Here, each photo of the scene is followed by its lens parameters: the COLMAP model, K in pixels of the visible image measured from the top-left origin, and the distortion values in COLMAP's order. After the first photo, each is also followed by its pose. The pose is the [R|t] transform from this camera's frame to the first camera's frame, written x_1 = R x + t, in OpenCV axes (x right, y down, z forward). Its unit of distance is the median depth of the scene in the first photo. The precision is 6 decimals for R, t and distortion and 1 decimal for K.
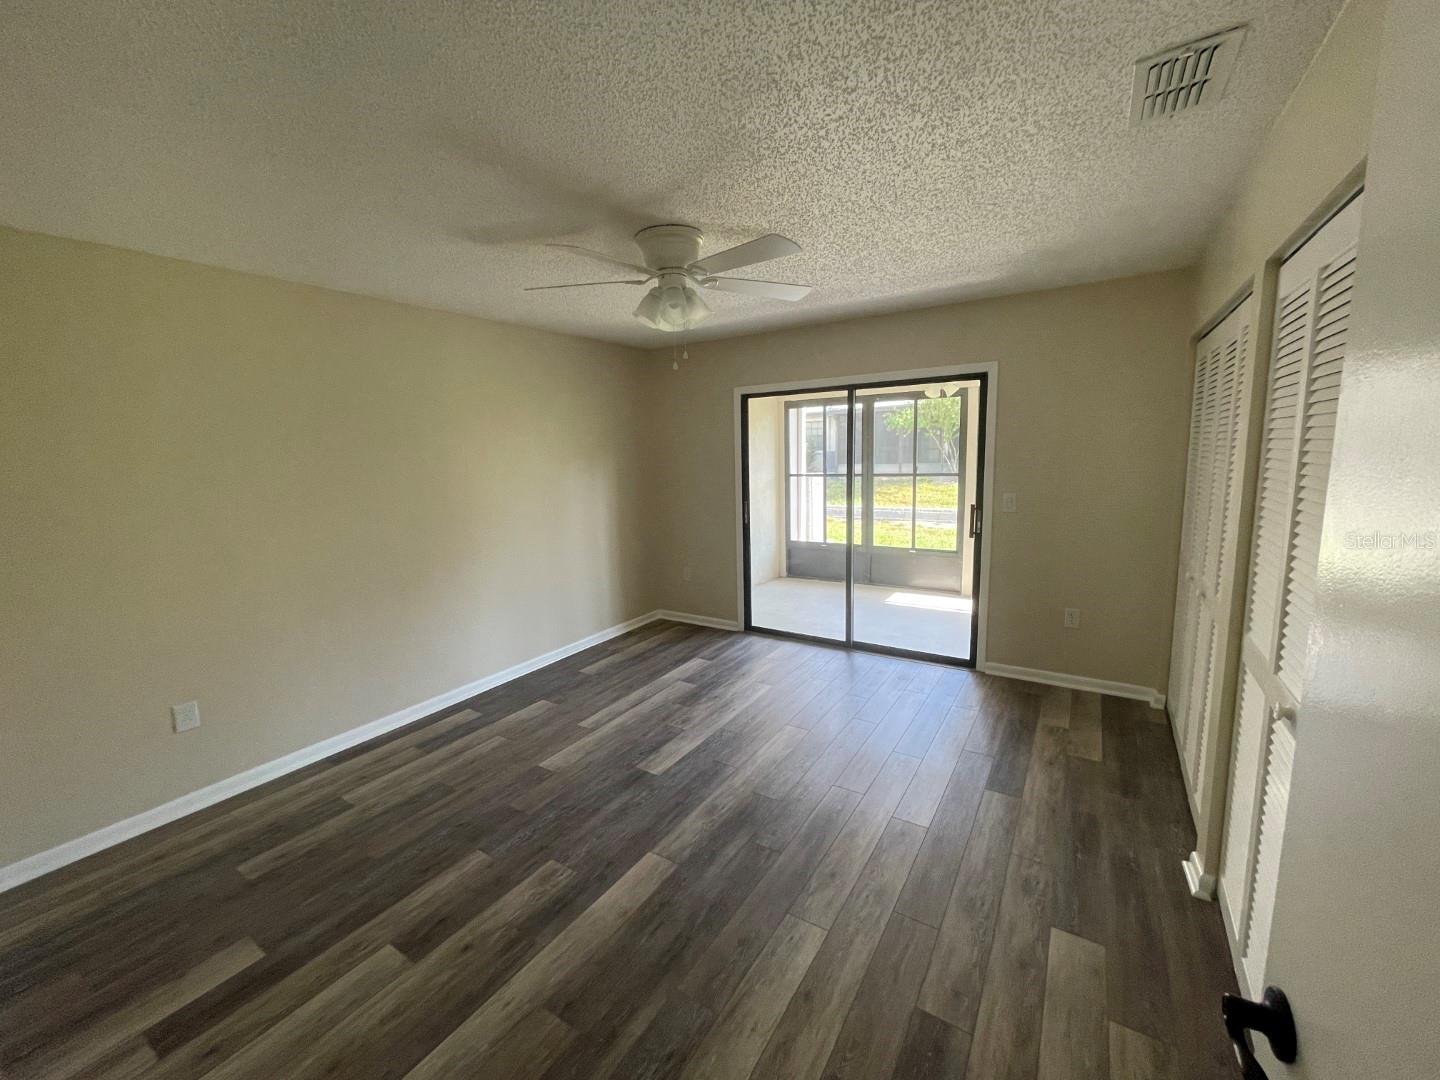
lens RADIAL K [[579.9, 0, 712.3], [0, 579.9, 532.8], [0, 0, 1]] dist [0.003604, -0.001599]
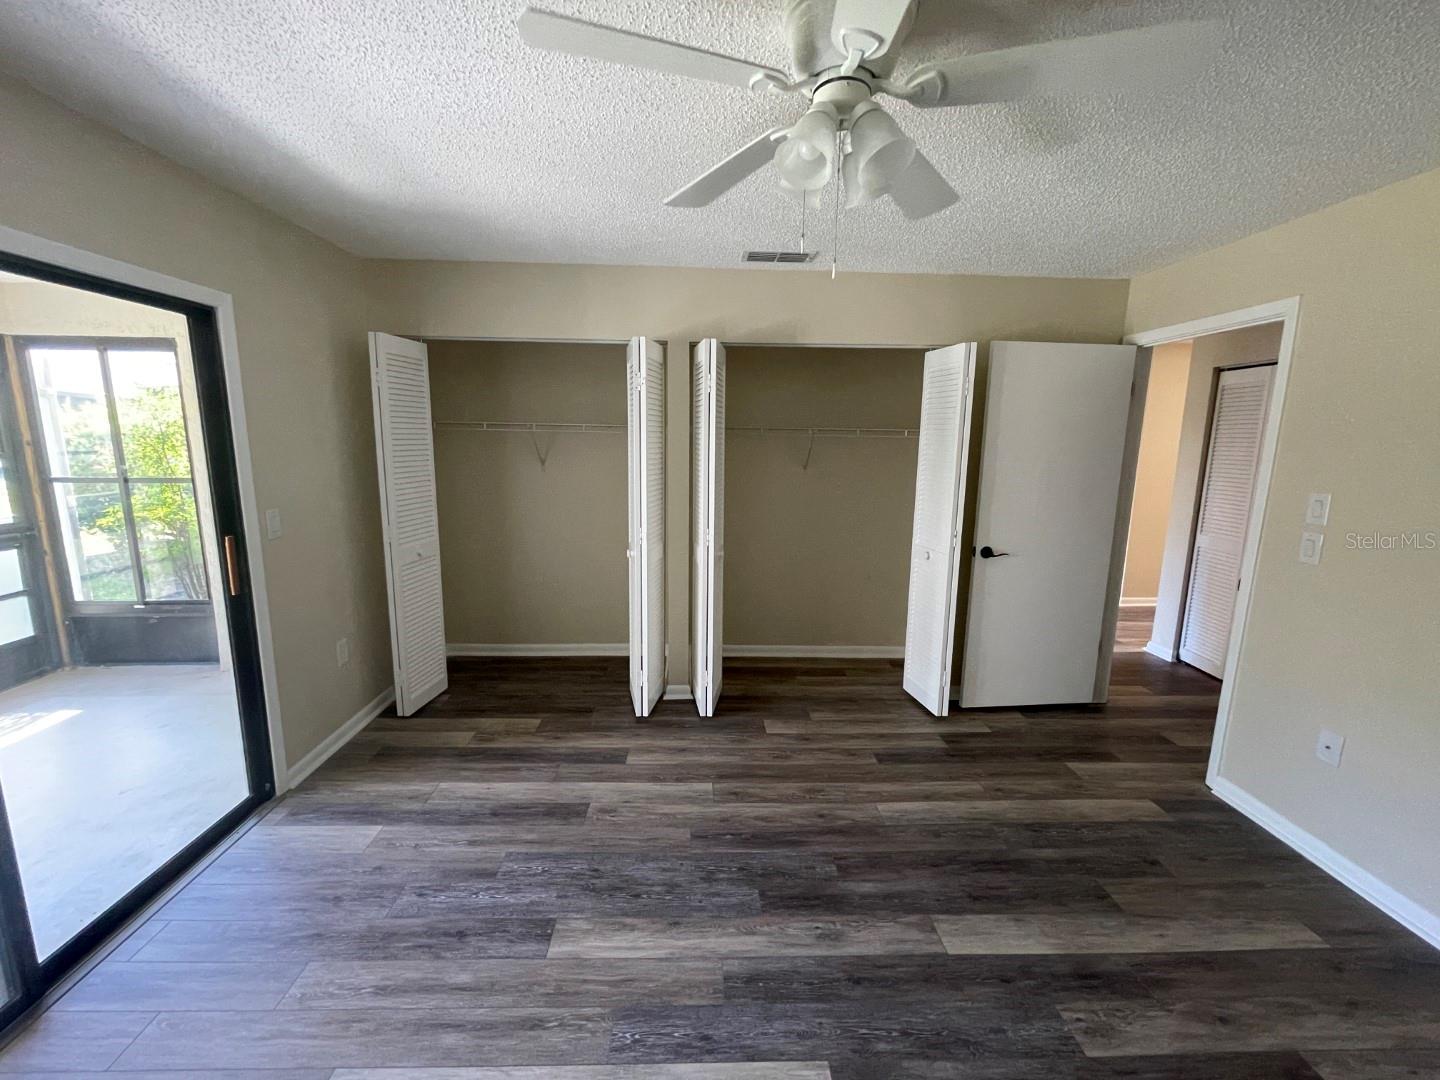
lens RADIAL K [[579.9, 0, 712.7], [0, 579.9, 541.2], [0, 0, 1]] dist [0.003604, -0.001599]
pose [[-0.567926, -0.122581, 0.813901, -0.439708], [0.120554, 0.965795, 0.229578, -0.177921], [-0.814203, 0.228503, -0.533723, 1.375969]]
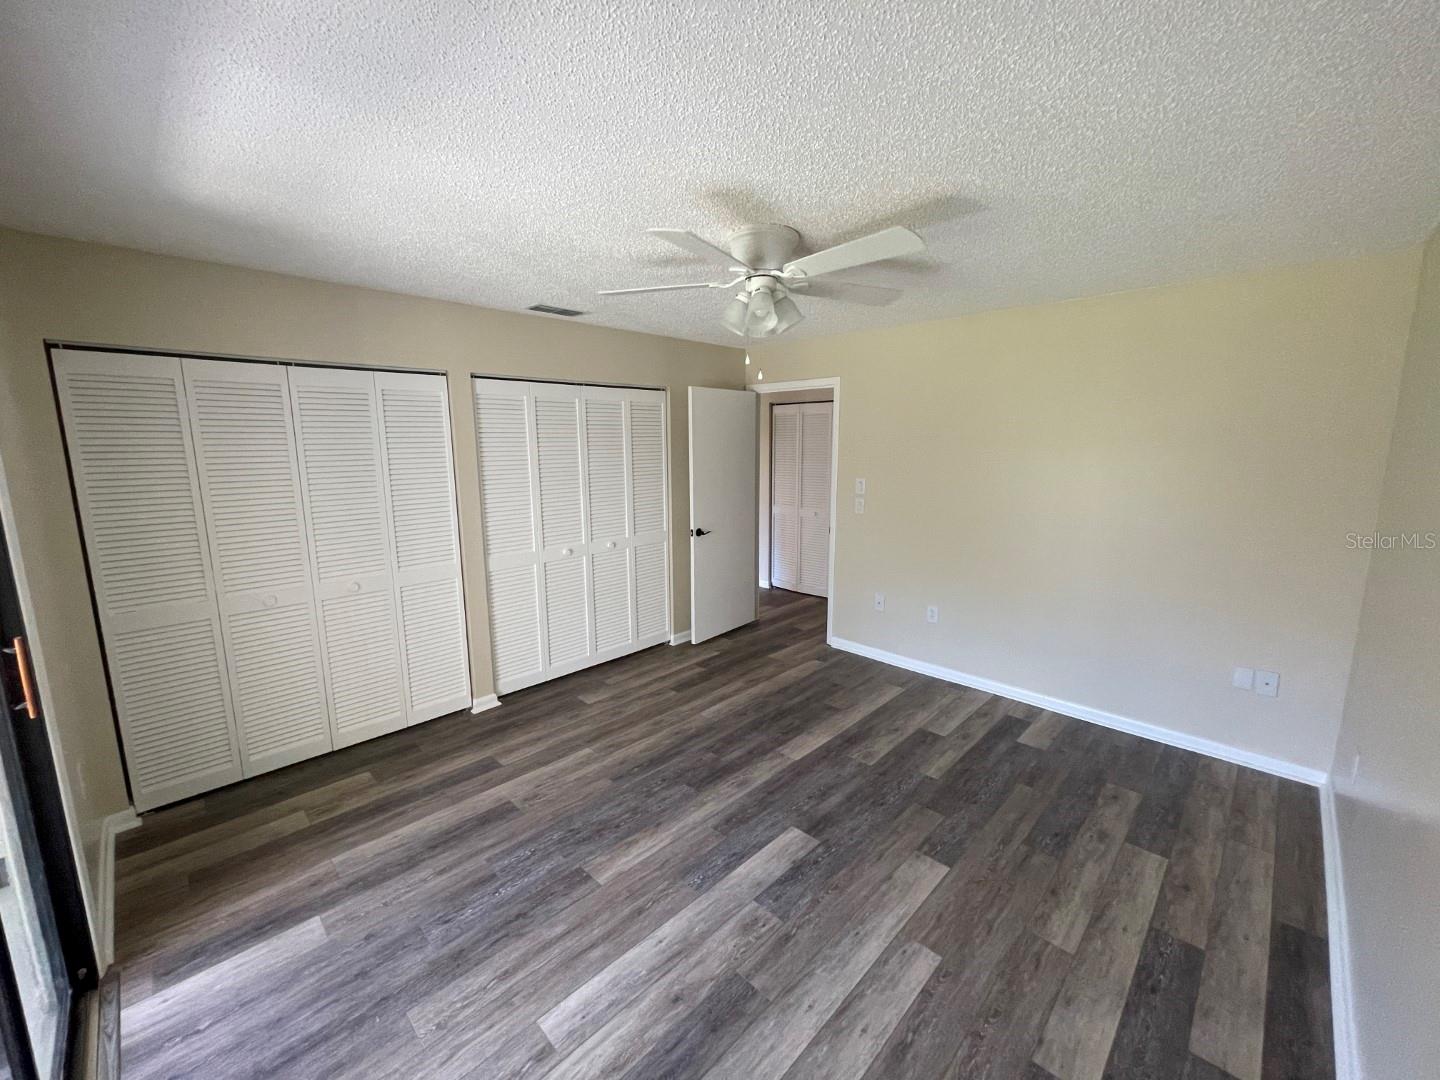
lens RADIAL K [[579.9, 0, 707.3], [0, 579.9, 540.1], [0, 0, 1]] dist [0.003604, -0.001599]
pose [[-0.976565, 0.000088, 0.215222, -0.173494], [0.066580, 0.951070, 0.301717, -0.309846], [-0.204665, 0.308976, -0.928787, 1.891520]]
